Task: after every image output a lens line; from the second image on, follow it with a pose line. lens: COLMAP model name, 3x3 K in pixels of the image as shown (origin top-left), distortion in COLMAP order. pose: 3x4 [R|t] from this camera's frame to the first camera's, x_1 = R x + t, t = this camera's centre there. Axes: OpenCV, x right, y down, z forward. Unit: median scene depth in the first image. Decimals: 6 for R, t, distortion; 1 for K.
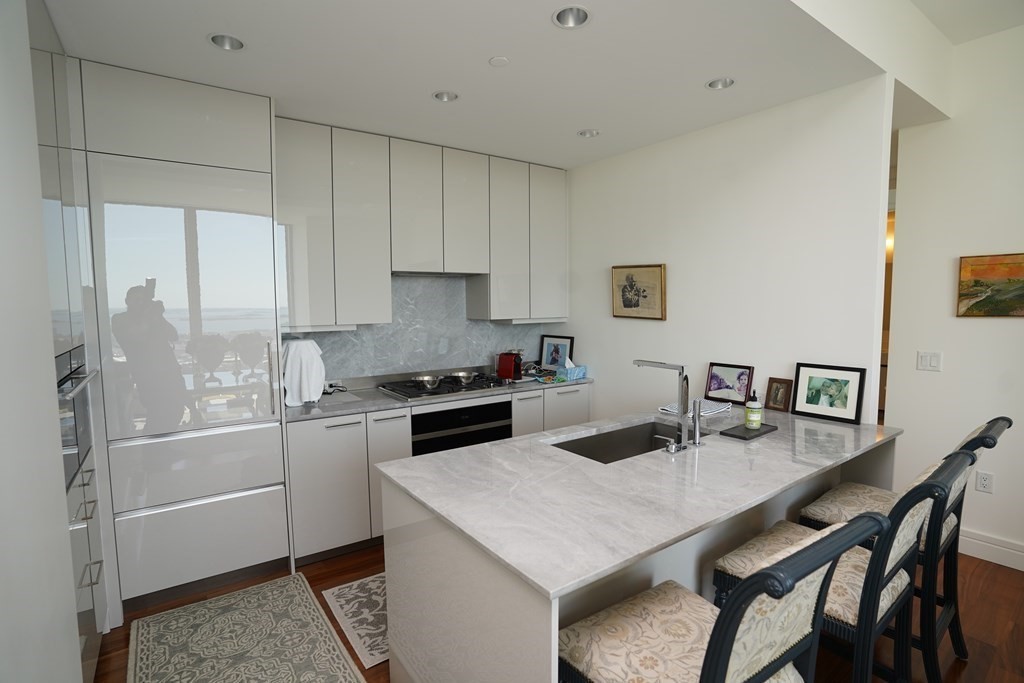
lens RADIAL K [[505.7, 0, 510.9], [0, 505.7, 339.3], [0, 0, 1]] dist [-0.078617, 0.036542]
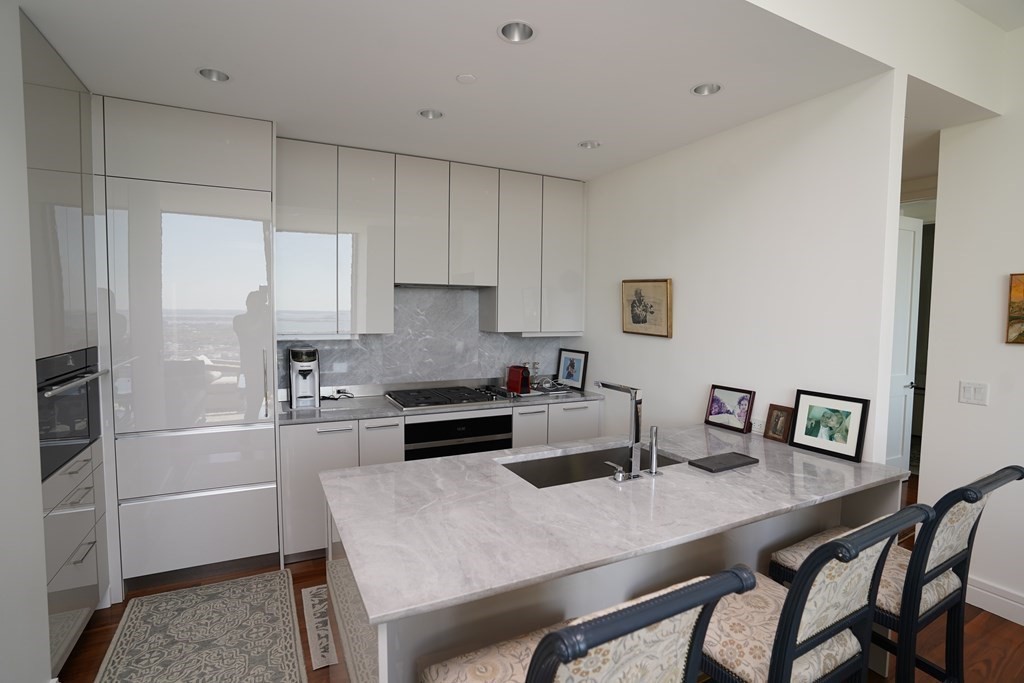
lens RADIAL K [[505.7, 0, 510.9], [0, 505.7, 339.3], [0, 0, 1]] dist [-0.078617, 0.036542]
pose [[0.988864, 0.027535, -0.146251, 0.175653], [-0.029978, 0.999445, -0.014526, -0.014912], [0.145770, 0.018749, 0.989141, 0.019932]]
